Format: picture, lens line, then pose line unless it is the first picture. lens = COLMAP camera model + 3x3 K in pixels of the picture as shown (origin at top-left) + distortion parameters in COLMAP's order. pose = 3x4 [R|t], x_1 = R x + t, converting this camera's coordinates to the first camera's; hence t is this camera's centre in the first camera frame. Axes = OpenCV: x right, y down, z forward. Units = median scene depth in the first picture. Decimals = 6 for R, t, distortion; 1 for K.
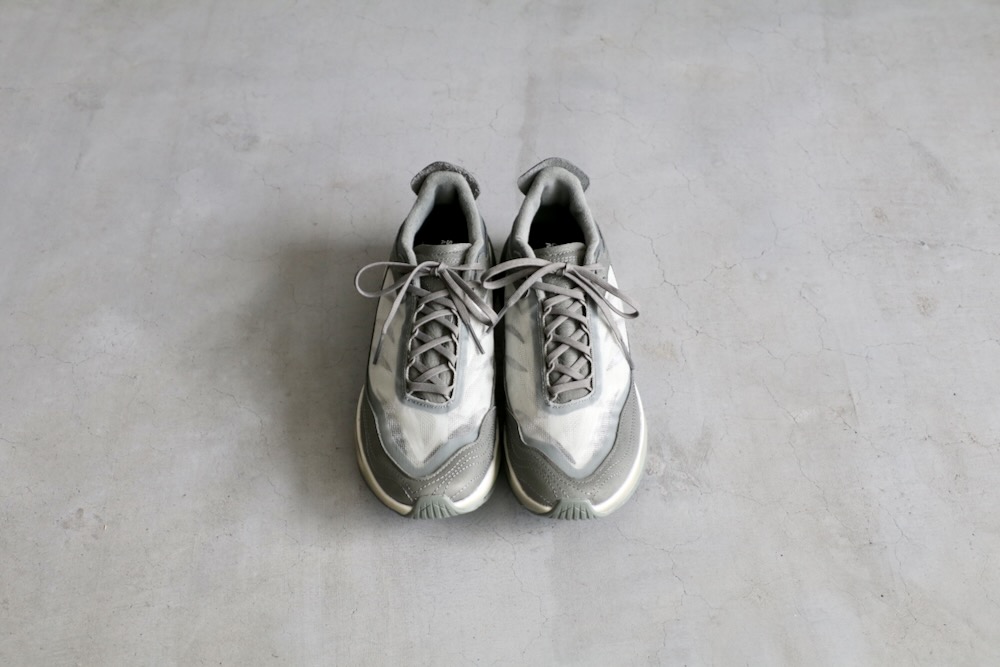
lens RADIAL K [[1282.6, 0, 497.7], [0, 1282.6, 330.8], [0, 0, 1]] dist [-0.088572, 0.000000]
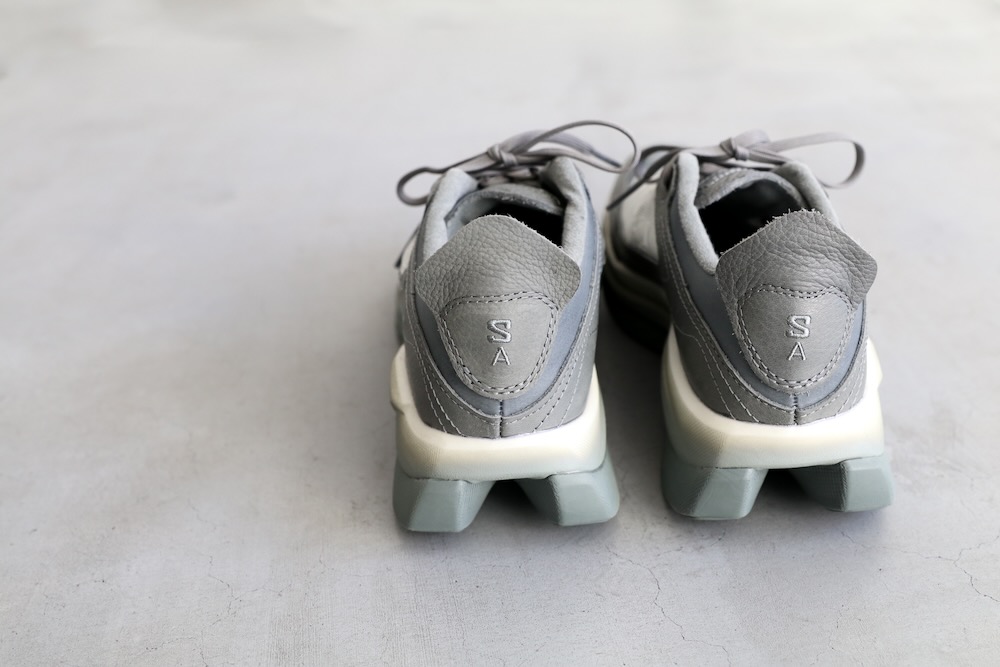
lens RADIAL K [[1067.7, 0, 499.5], [0, 1067.7, 329.3], [0, 0, 1]] dist [-0.098365, 0.000000]
pose [[0.998666, -0.051228, 0.006428, -0.044632], [0.049710, 0.920427, -0.387741, 0.233797], [0.013947, 0.387543, 0.921746, 0.556485]]
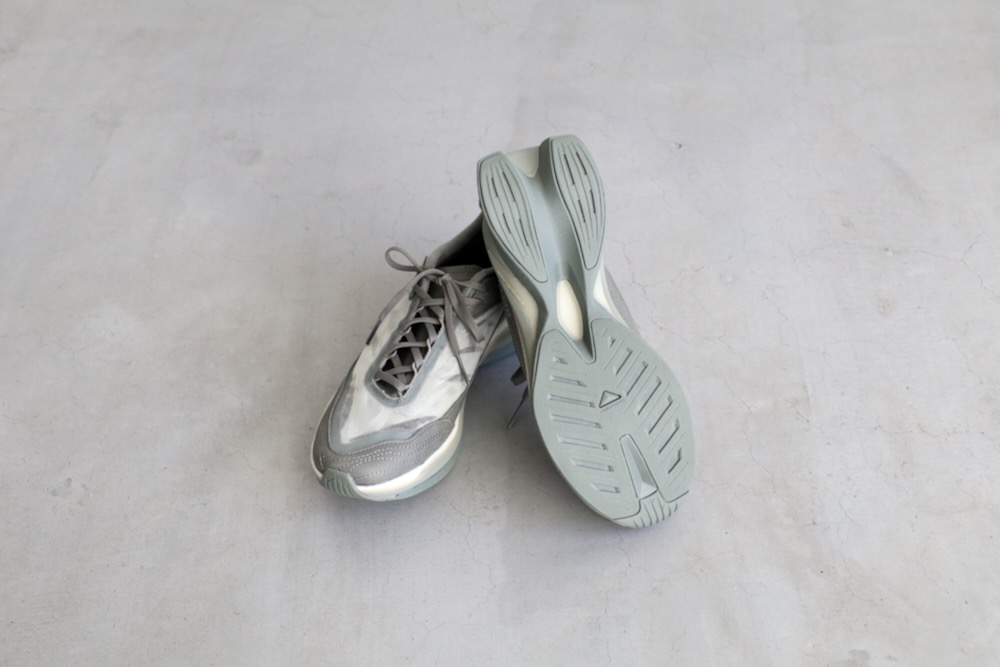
lens RADIAL K [[1267.6, 0, 501.7], [0, 1267.6, 332.6], [0, 0, 1]] dist [-0.104022, 0.000000]
pose [[0.998432, 0.009795, -0.055107, 0.092323], [-0.012874, 0.998359, -0.055804, 0.070950], [0.054470, 0.056426, 0.996920, -0.040359]]
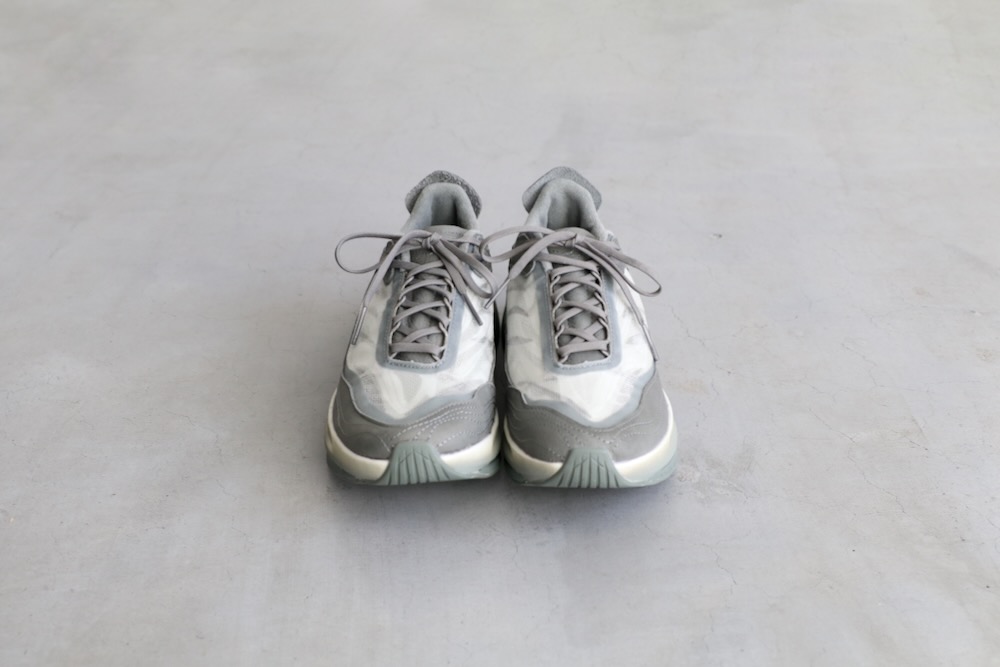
lens RADIAL K [[1262.4, 0, 500.7], [0, 1262.4, 340.0], [0, 0, 1]] dist [-0.094131, 0.000000]
pose [[0.999936, 0.004364, -0.010460, 0.010738], [-0.008025, 0.924363, -0.381430, 0.341970], [0.008004, 0.381489, 0.924339, 0.222529]]
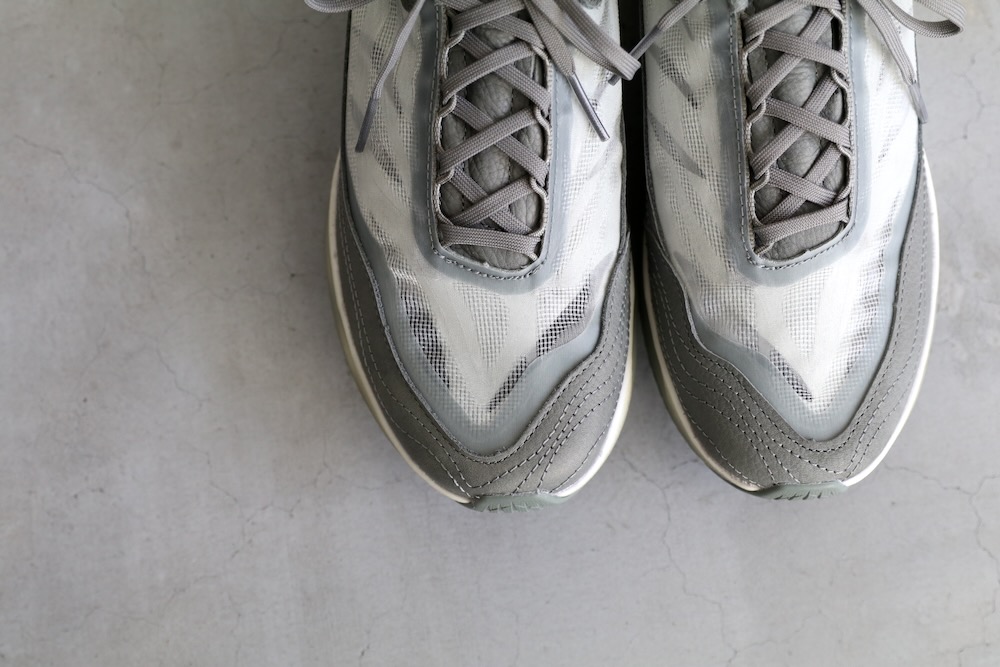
lens RADIAL K [[1582.9, 0, 497.9], [0, 1582.9, 338.6], [0, 0, 1]] dist [-0.039345, 0.000000]
pose [[0.999252, -0.038518, 0.003507, -0.051902], [0.030466, 0.839719, 0.542166, -0.217779], [-0.023828, -0.541654, 0.840264, 0.494519]]
